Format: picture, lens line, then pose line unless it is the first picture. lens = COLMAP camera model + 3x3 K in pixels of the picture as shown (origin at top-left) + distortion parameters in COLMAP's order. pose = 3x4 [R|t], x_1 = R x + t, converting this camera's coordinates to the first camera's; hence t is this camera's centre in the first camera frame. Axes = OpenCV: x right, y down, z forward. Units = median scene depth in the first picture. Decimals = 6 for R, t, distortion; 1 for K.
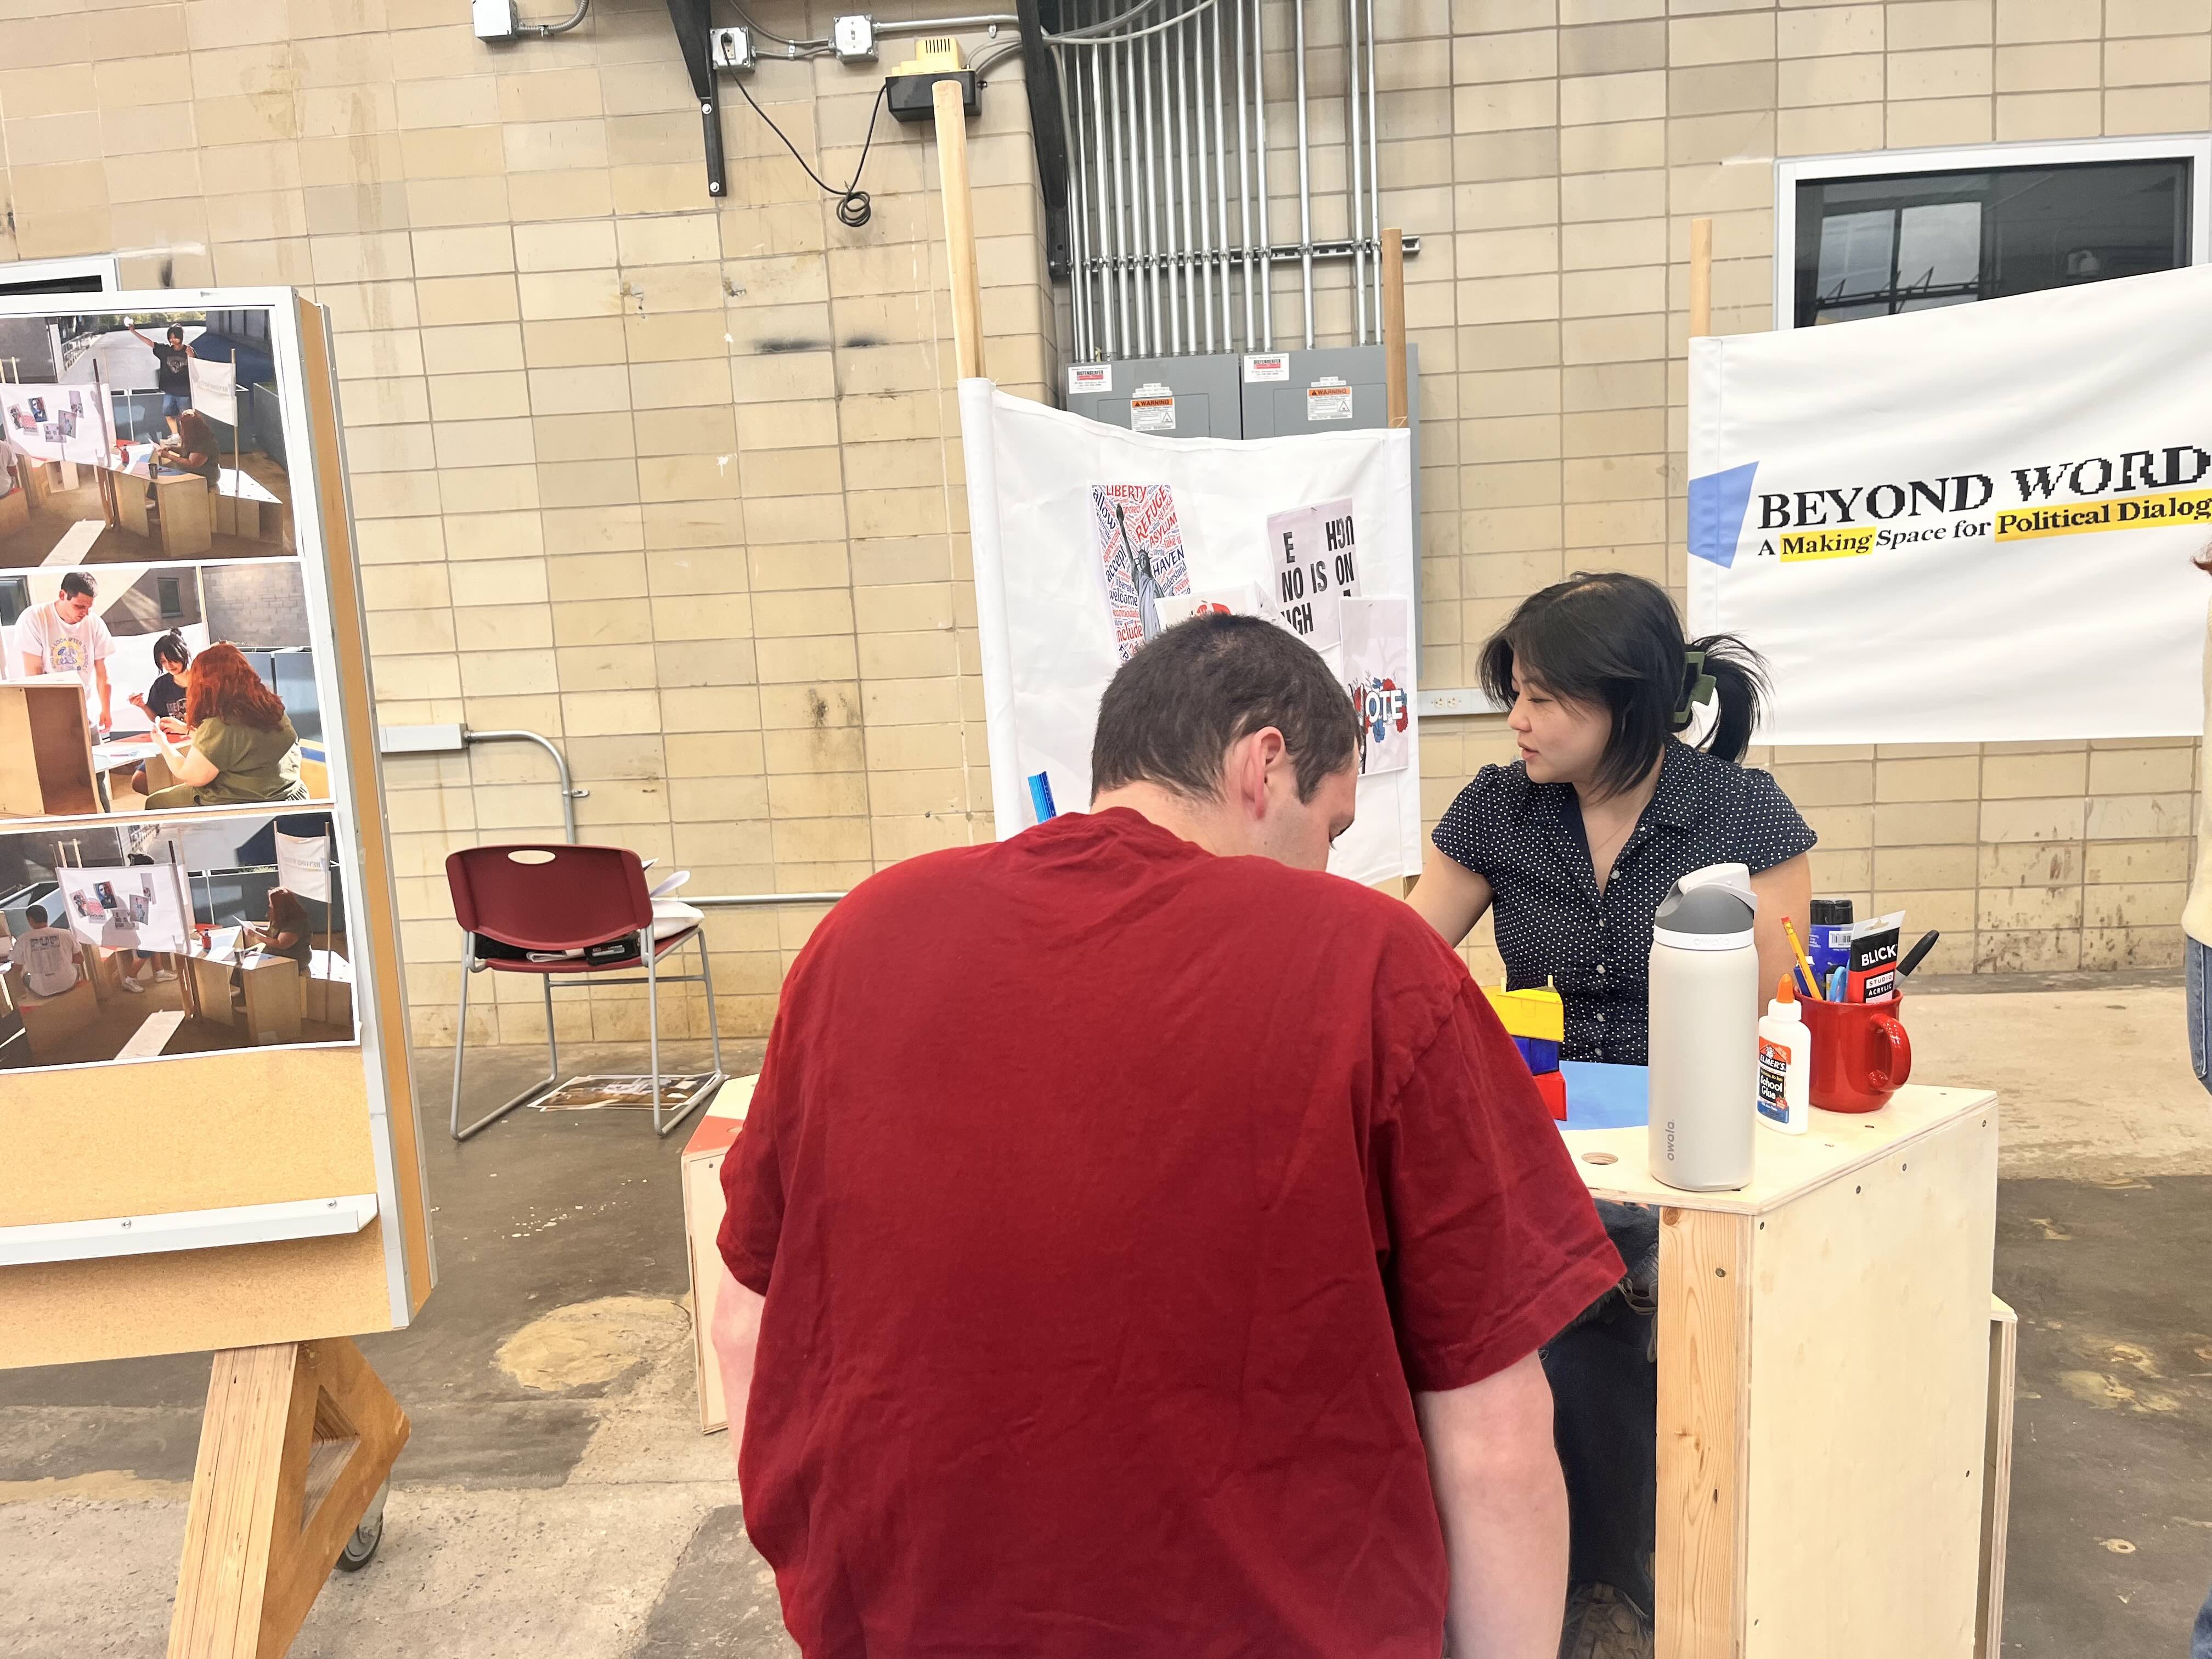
lens RADIAL K [[1803.1, 0, 1106.0], [0, 1803.1, 829.5], [0, 0, 1]] dist [0.221139, -0.368194]
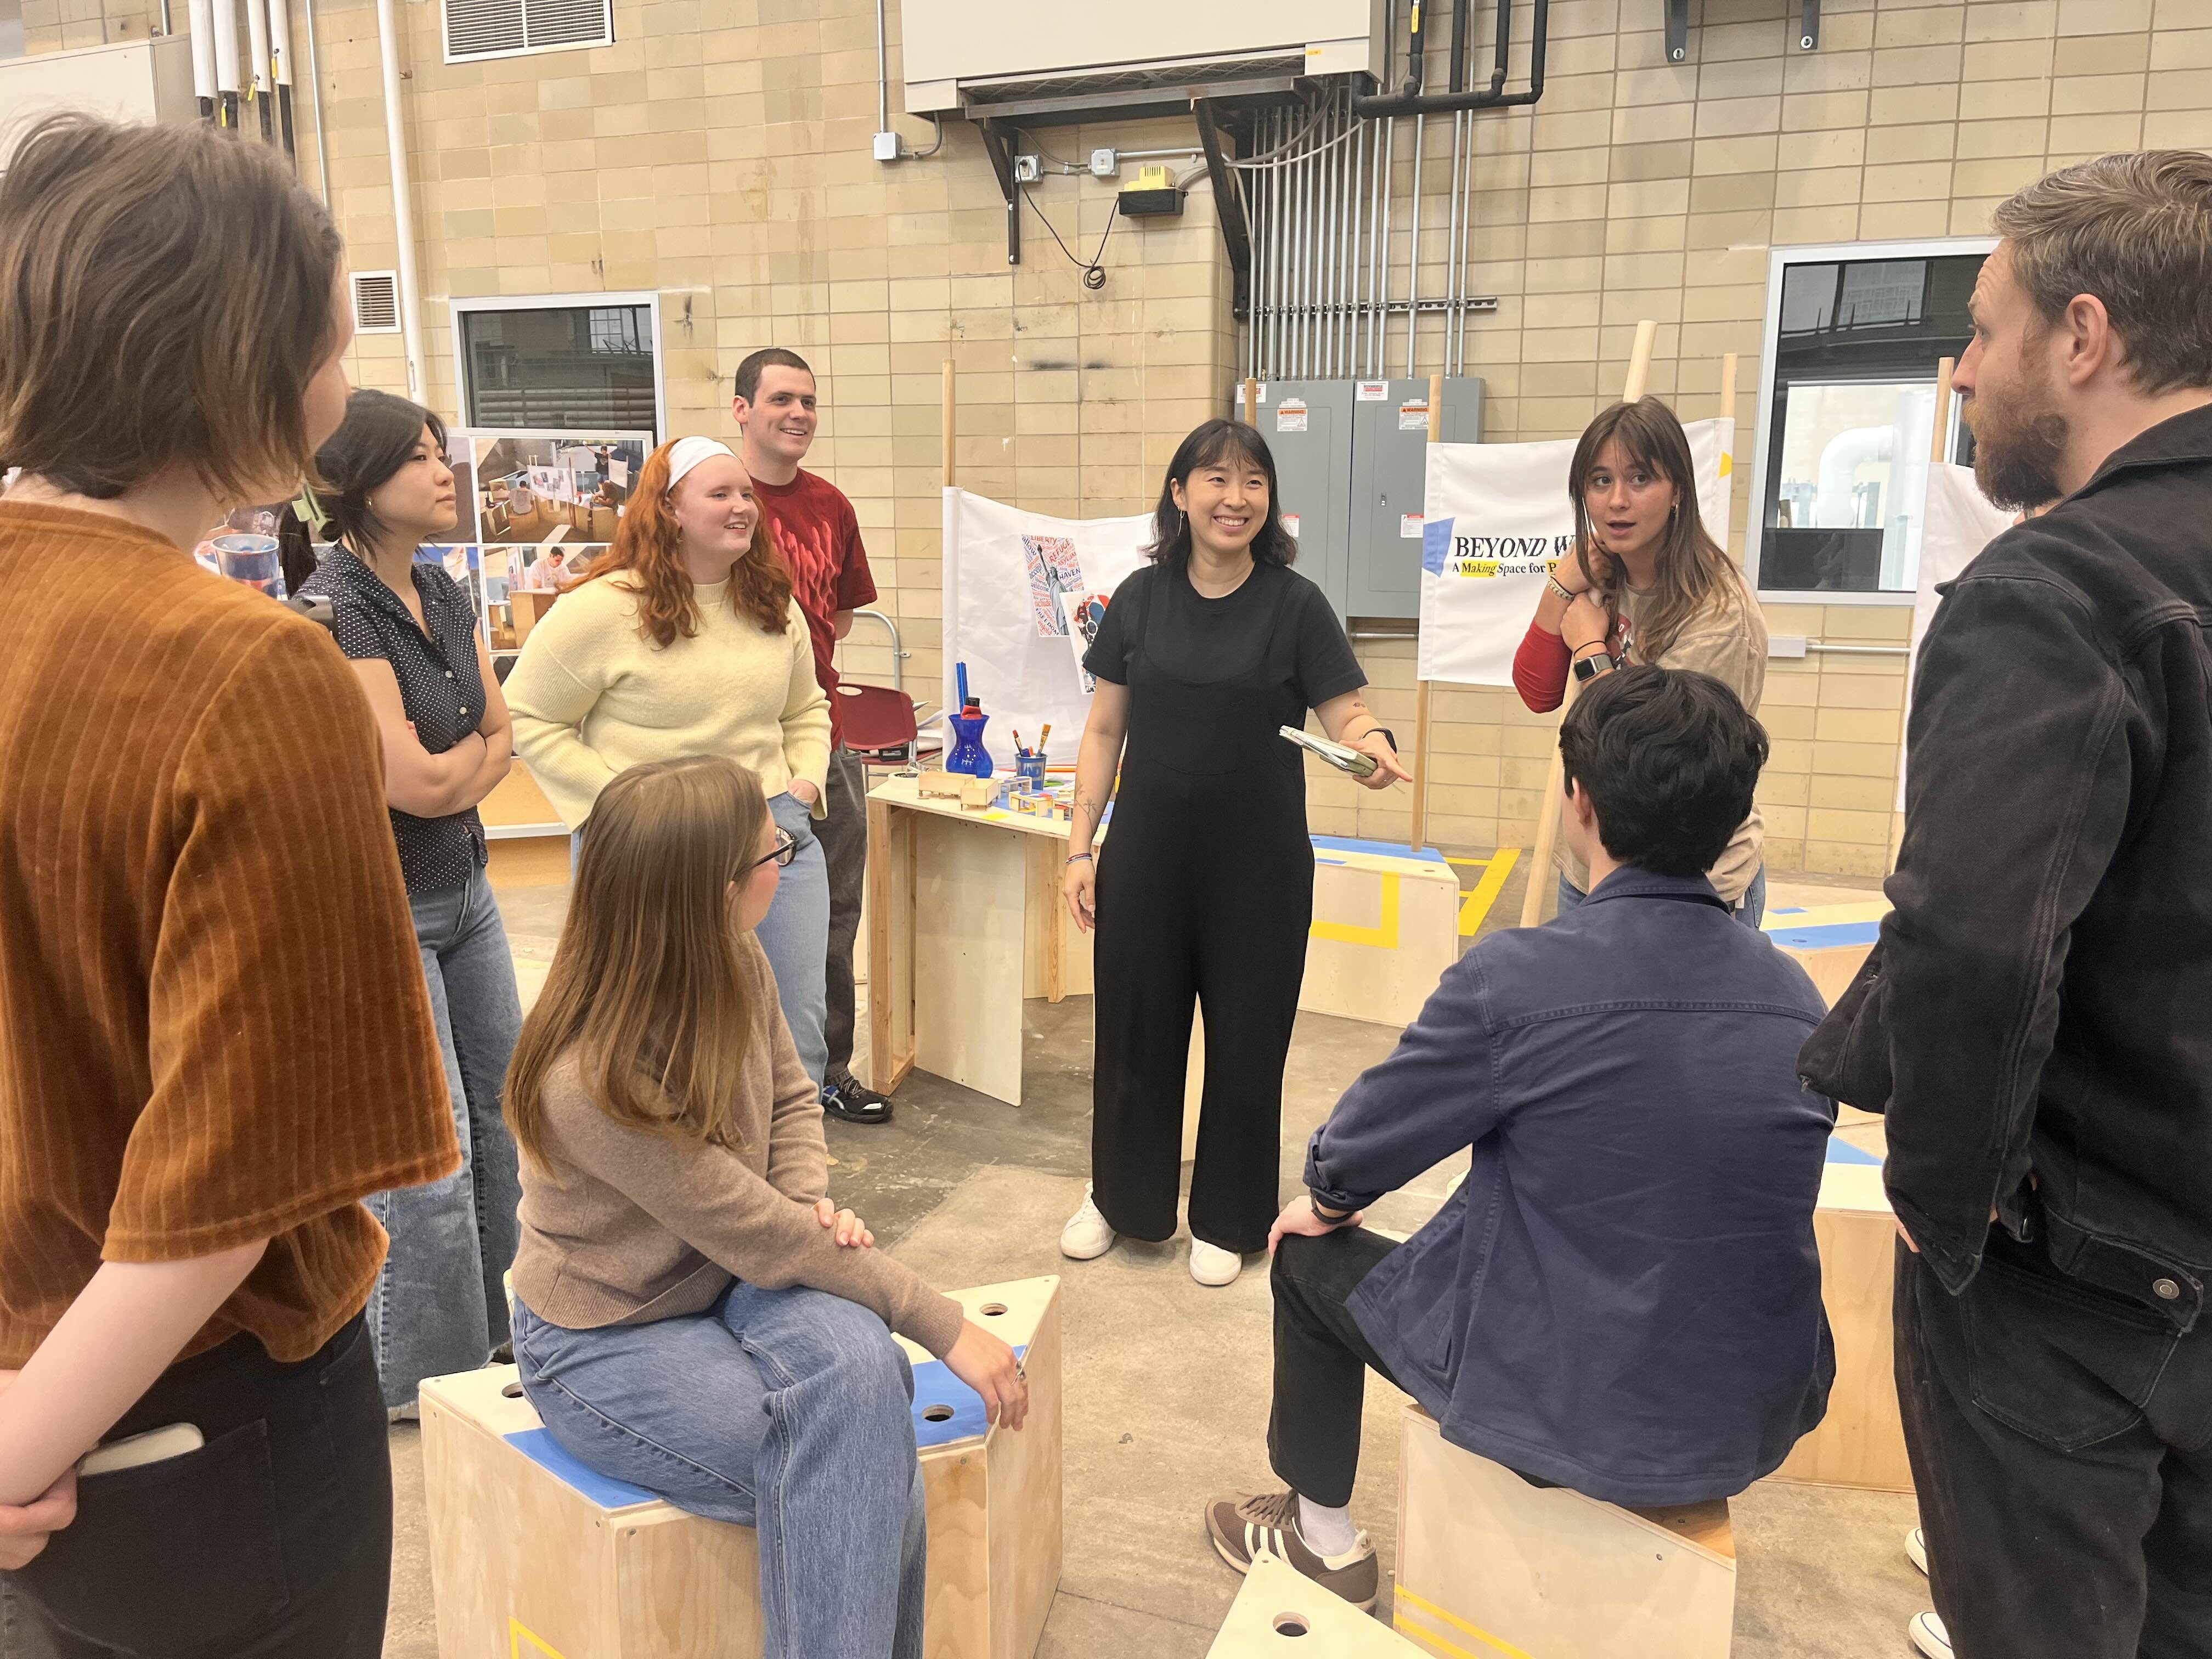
lens RADIAL K [[1803.1, 0, 1106.0], [0, 1803.1, 829.5], [0, 0, 1]] dist [0.221139, -0.368194]
pose [[0.953693, 0.108543, -0.280515, 0.331027], [-0.089555, 0.992789, 0.079684, -0.010365], [0.287141, -0.050873, 0.956536, -0.435488]]
